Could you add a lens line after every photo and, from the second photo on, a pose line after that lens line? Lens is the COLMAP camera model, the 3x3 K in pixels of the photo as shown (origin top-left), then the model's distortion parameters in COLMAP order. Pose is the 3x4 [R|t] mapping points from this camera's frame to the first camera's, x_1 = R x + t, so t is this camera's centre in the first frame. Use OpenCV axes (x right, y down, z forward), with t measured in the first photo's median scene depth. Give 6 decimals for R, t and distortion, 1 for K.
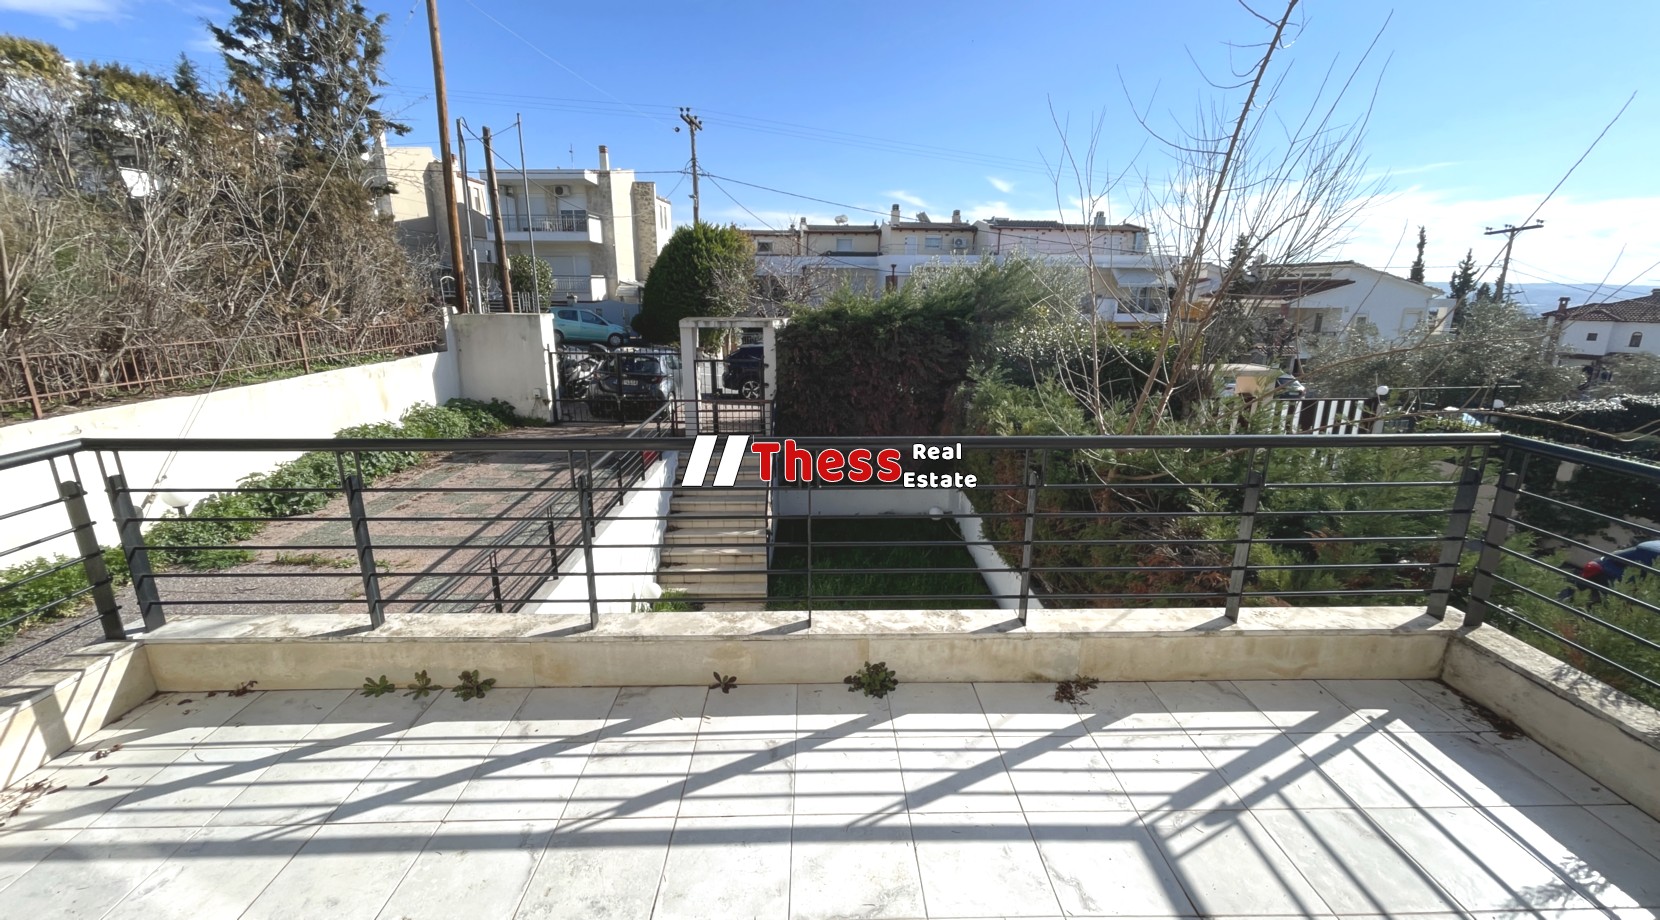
lens RADIAL K [[670.9, 0, 829.3], [0, 670.9, 461.2], [0, 0, 1]] dist [-0.009484, 0.002612]
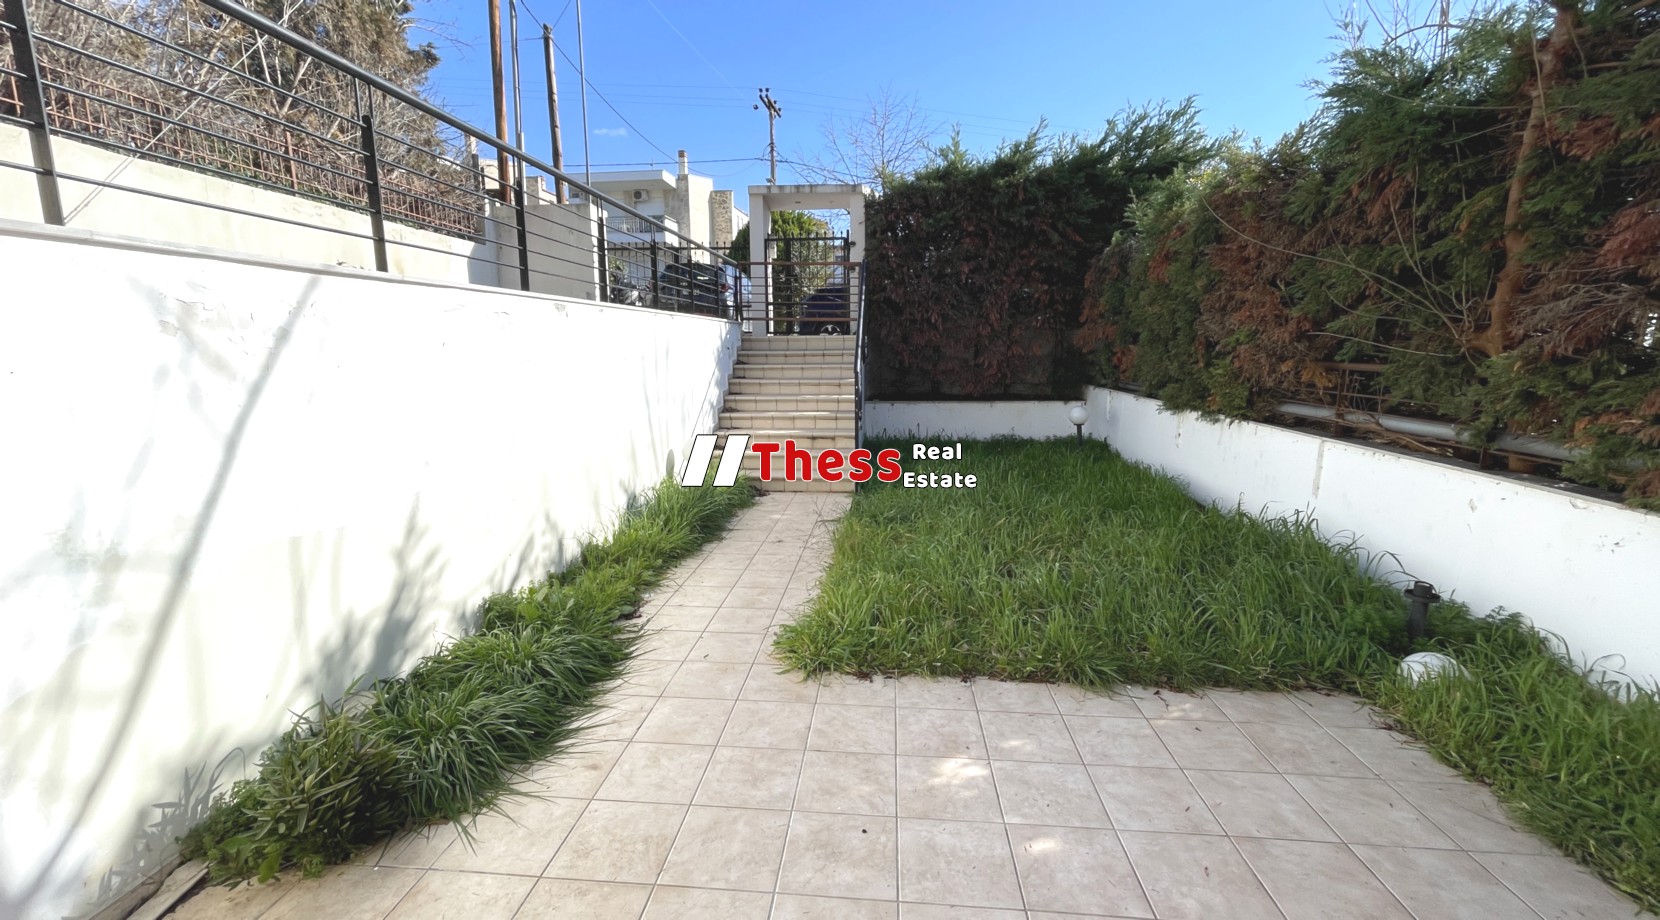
lens RADIAL K [[670.9, 0, 827.9], [0, 670.9, 458.1], [0, 0, 1]] dist [-0.009484, 0.002612]
pose [[0.994172, 0.009398, -0.107395, -0.035055], [-0.018903, 0.995956, -0.087833, 0.183907], [0.106136, 0.089352, 0.990329, 0.221132]]
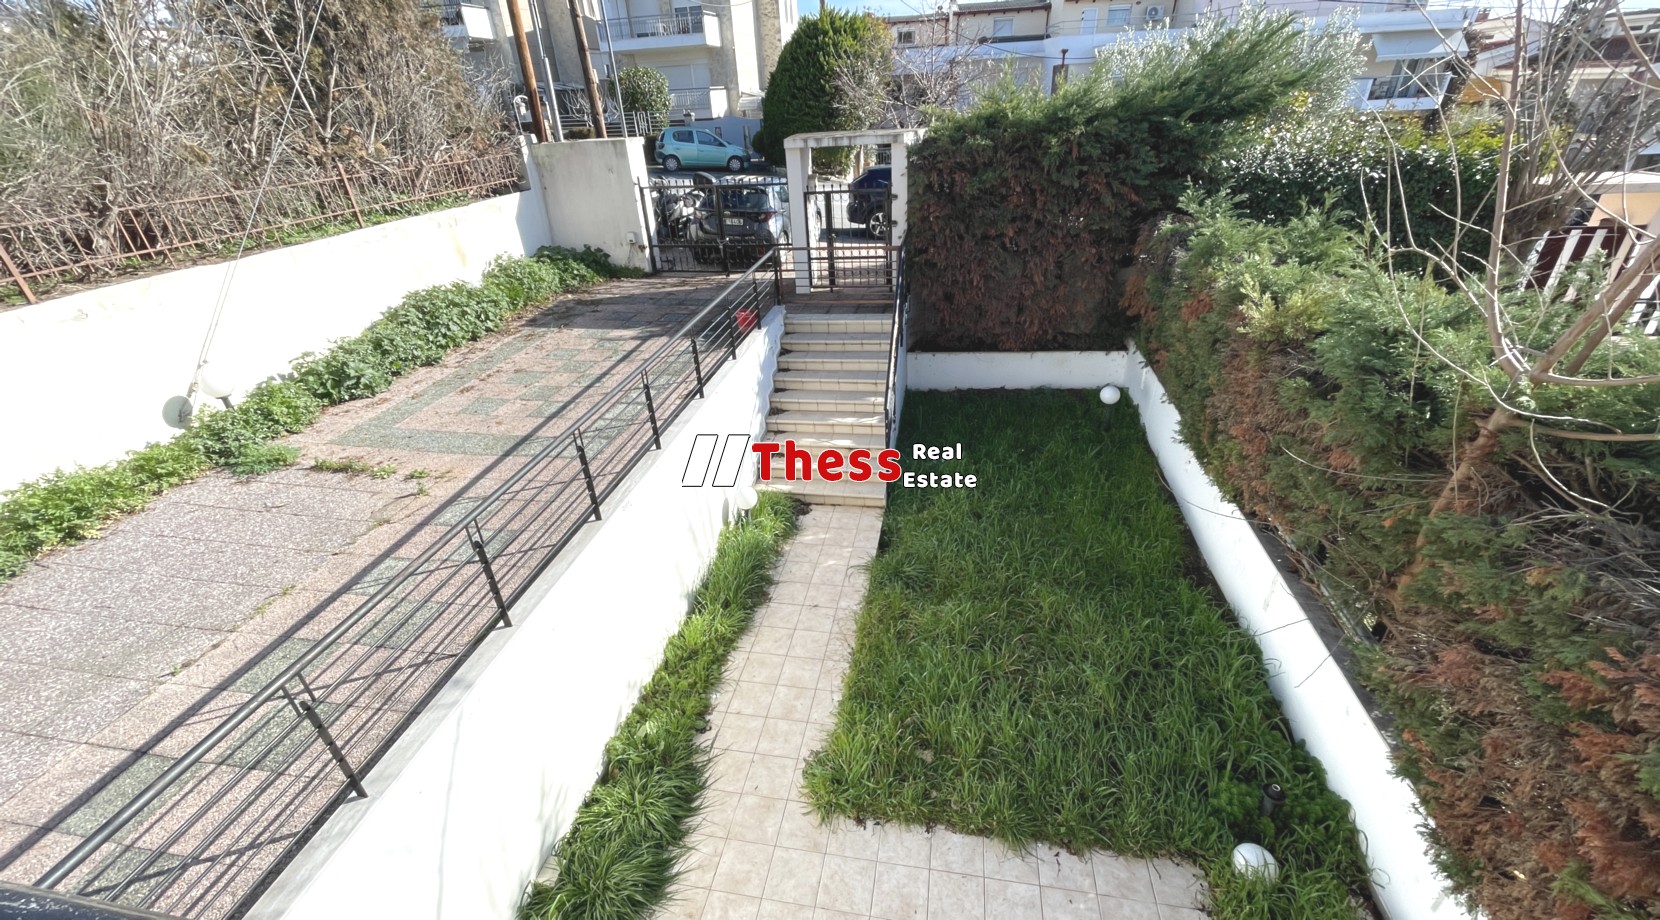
lens RADIAL K [[670.9, 0, 828.1], [0, 670.9, 462.1], [0, 0, 1]] dist [-0.009484, 0.002612]
pose [[0.979189, 0.047454, -0.197324, -0.002251], [0.003166, 0.968589, 0.248648, -0.038087], [0.202925, -0.244098, 0.948281, 0.171600]]
